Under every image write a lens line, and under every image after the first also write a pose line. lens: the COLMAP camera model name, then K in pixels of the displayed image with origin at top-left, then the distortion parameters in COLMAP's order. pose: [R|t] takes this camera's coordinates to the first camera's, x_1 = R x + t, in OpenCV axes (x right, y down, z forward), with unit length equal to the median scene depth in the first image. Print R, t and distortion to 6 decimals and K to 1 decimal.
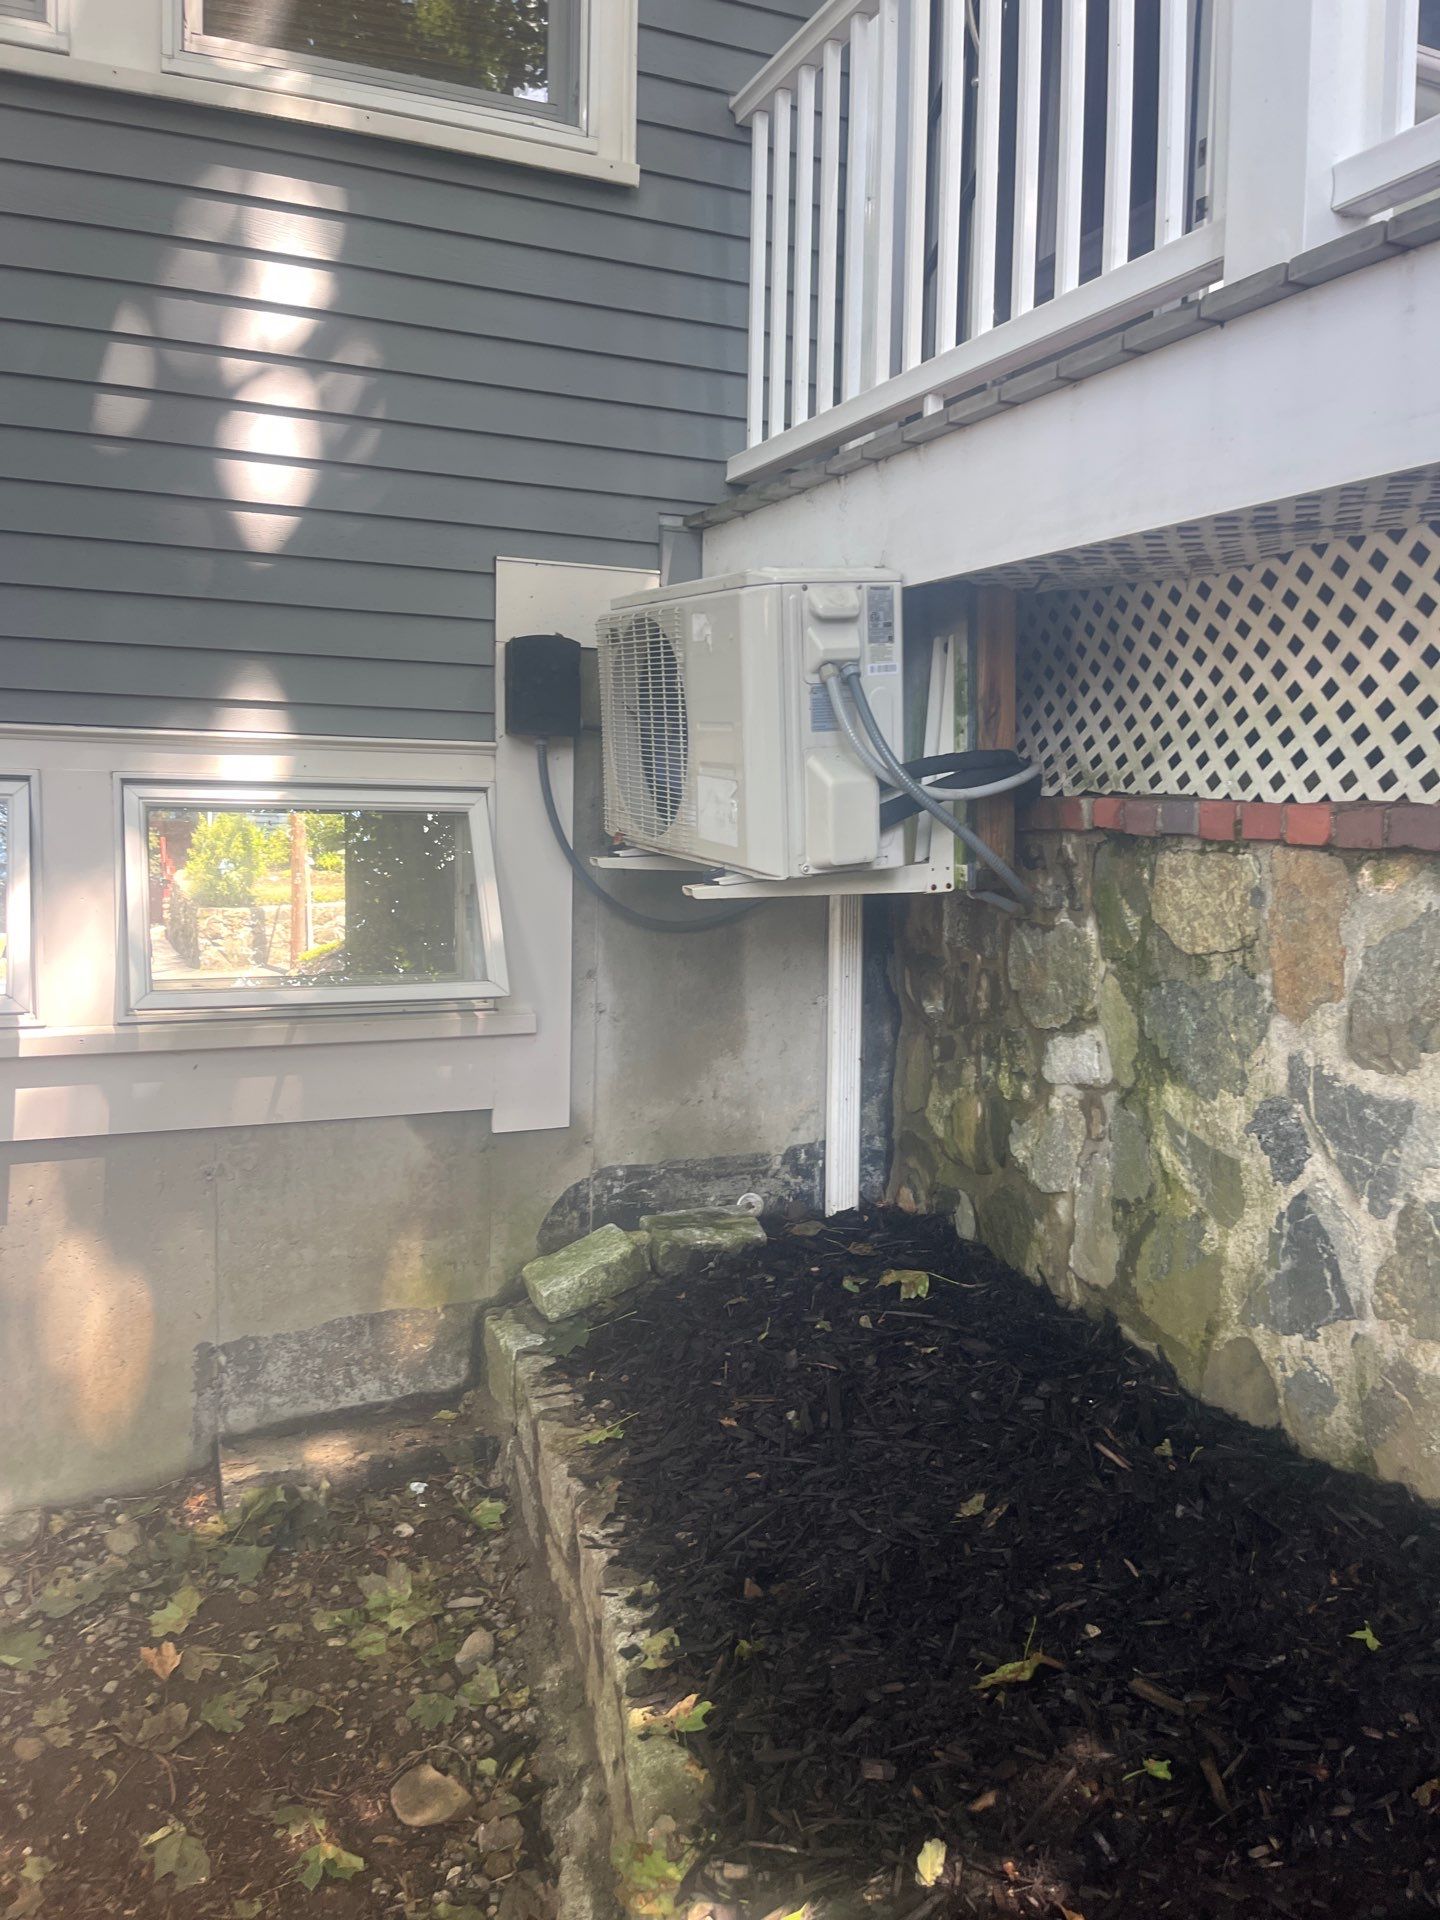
lens RADIAL K [[1426.1, 0, 709.1], [0, 1426.1, 937.3], [0, 0, 1]] dist [0.058805, -0.095953]
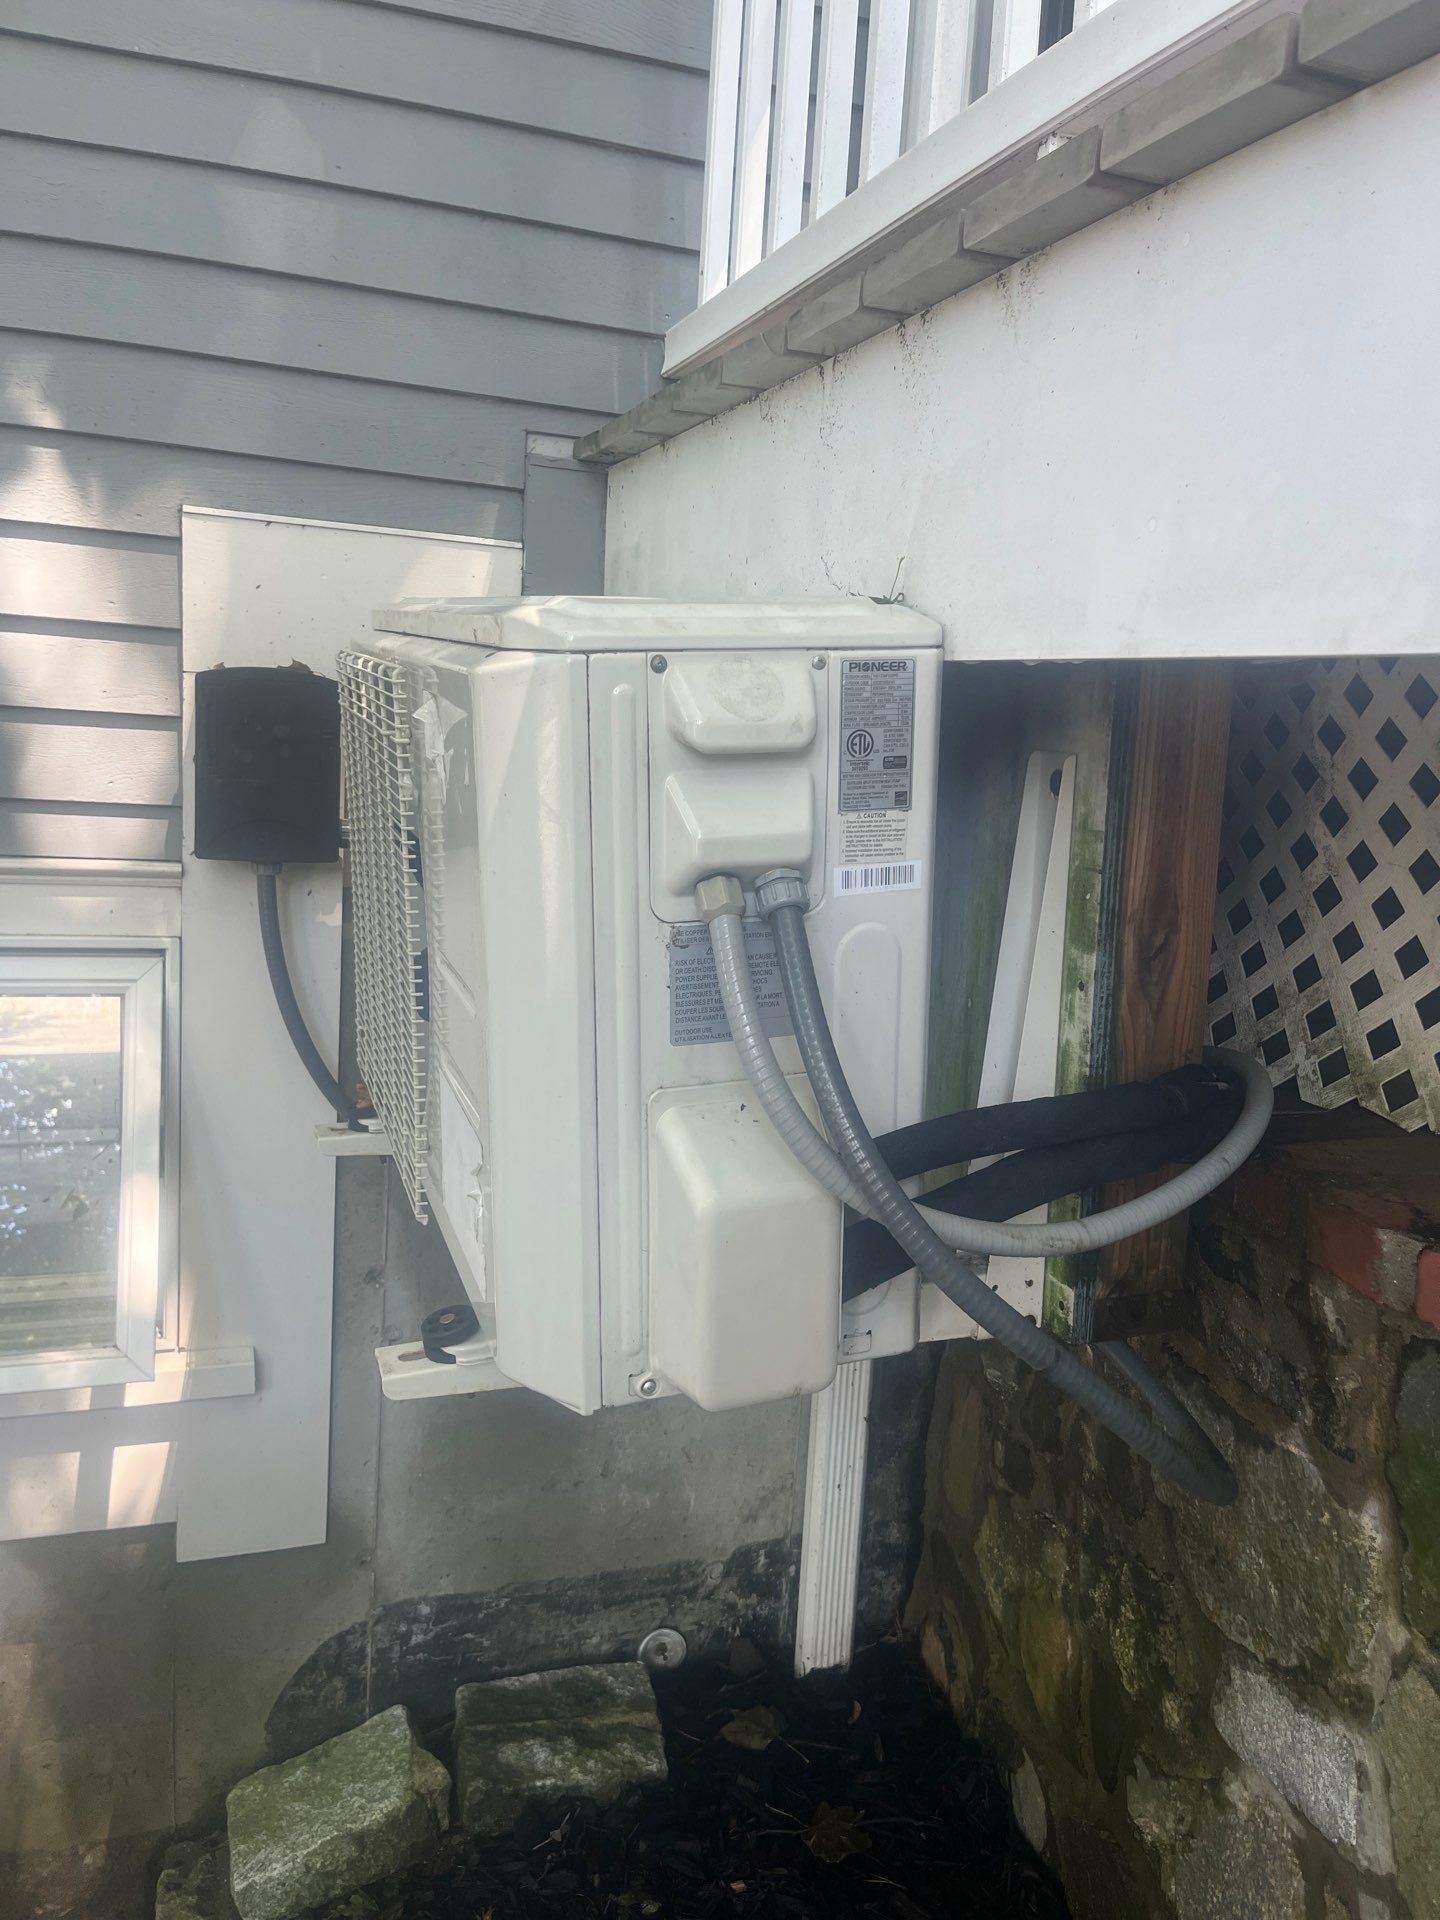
lens RADIAL K [[1491.7, 0, 720.0], [0, 1491.7, 960.0], [0, 0, 1]] dist [0.022211, -0.003584]
pose [[0.996859, 0.056285, -0.055724, 0.090699], [-0.053180, 0.997030, 0.055704, -0.162936], [0.058694, -0.052566, 0.996891, 0.530795]]
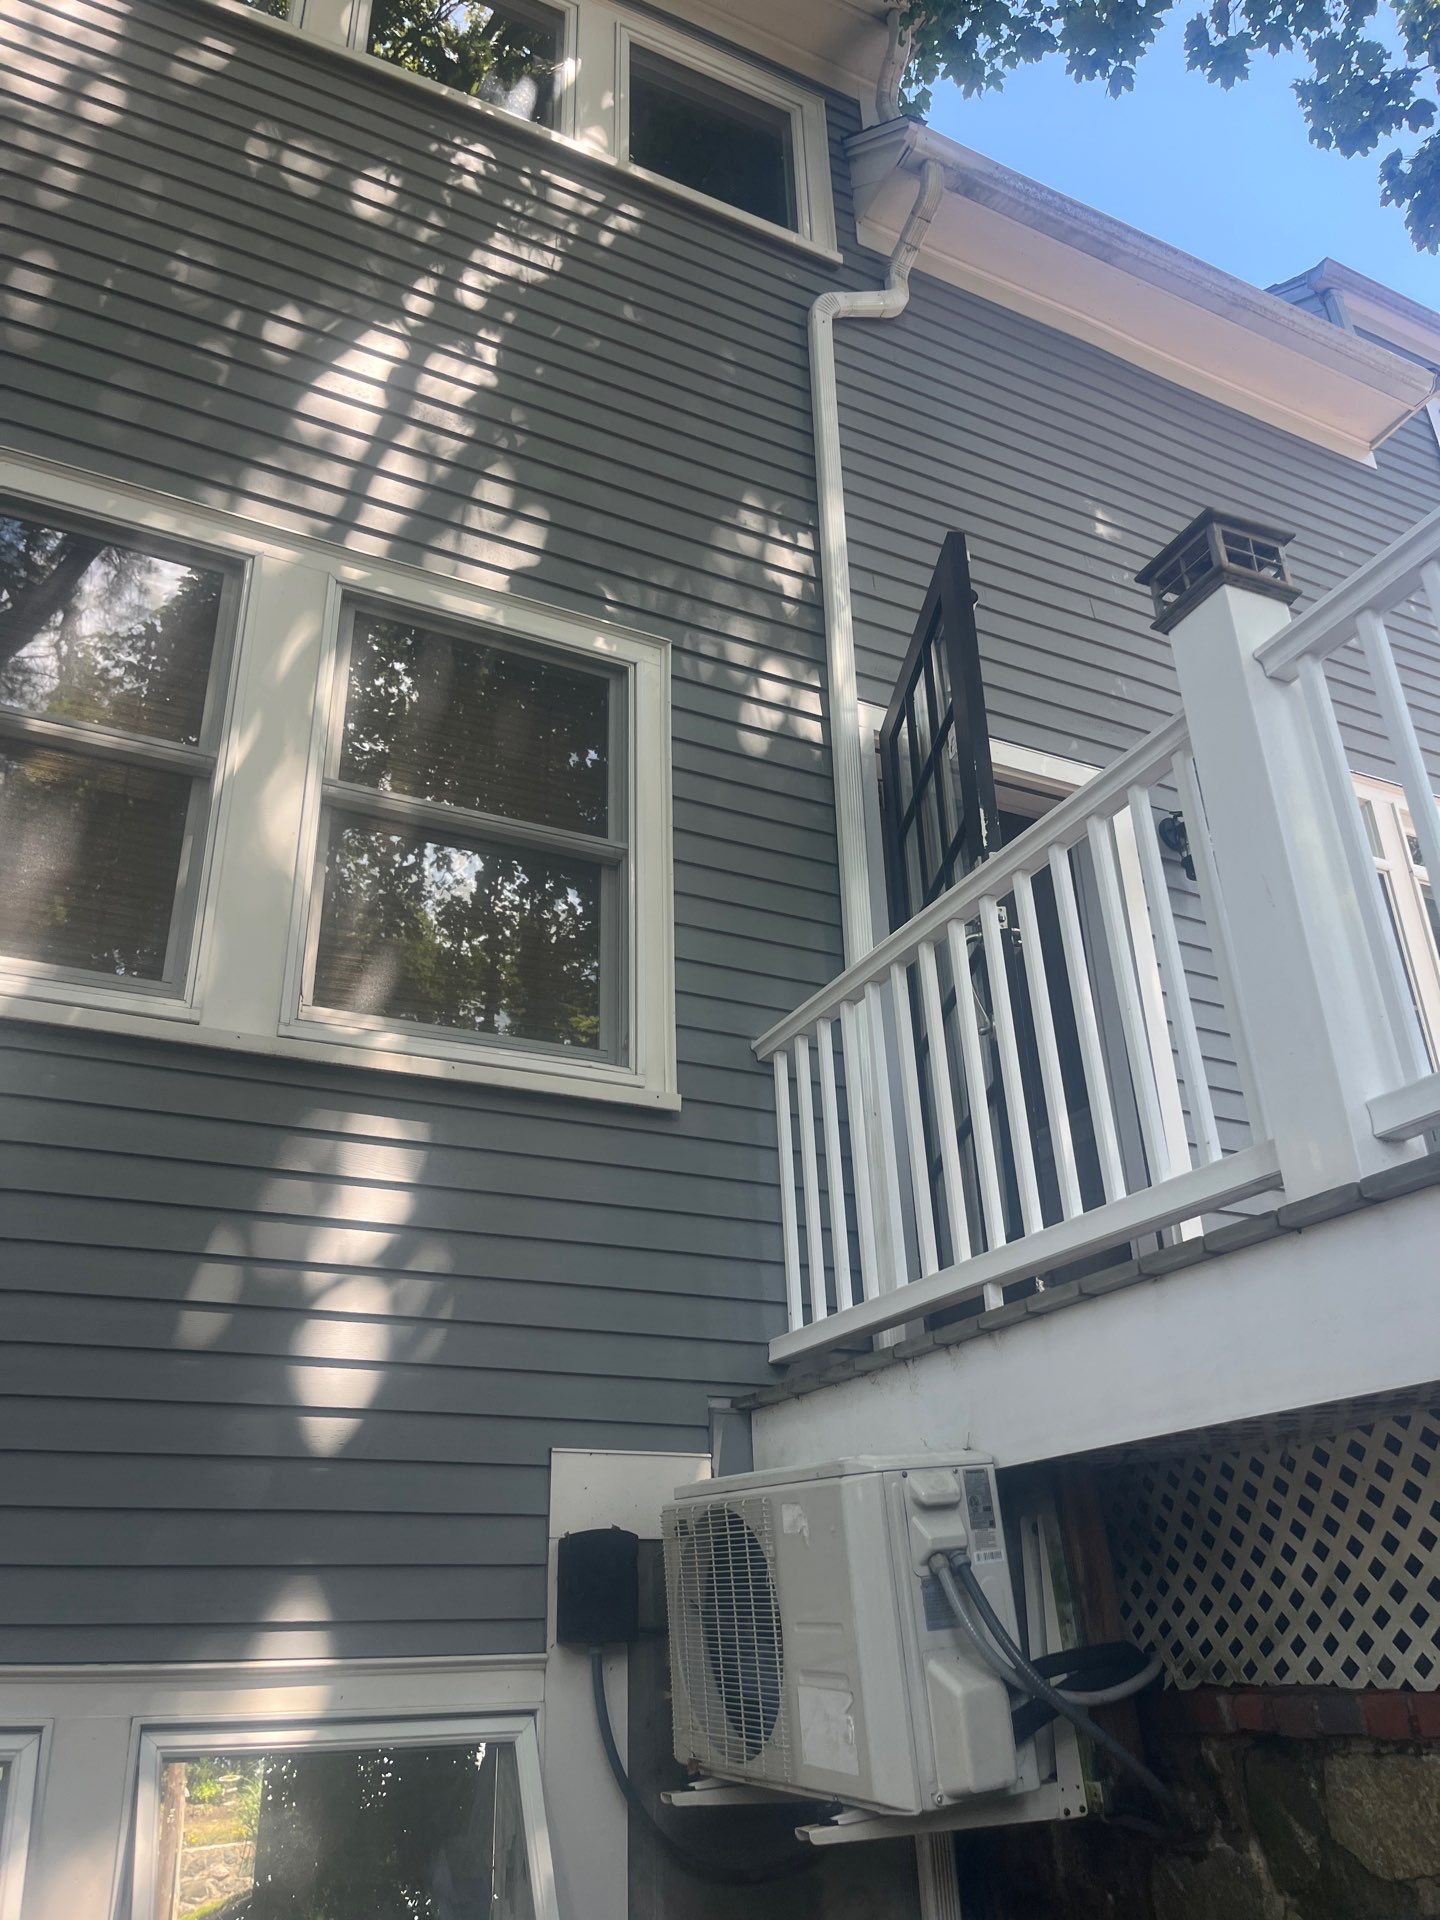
lens RADIAL K [[1434.0, 0, 710.1], [0, 1434.0, 988.6], [0, 0, 1]] dist [0.089923, -0.123198]
pose [[0.997900, -0.024458, 0.059983, -0.102886], [0.052001, 0.854617, -0.516649, -0.015485], [-0.038626, 0.518683, 0.854094, -0.031356]]
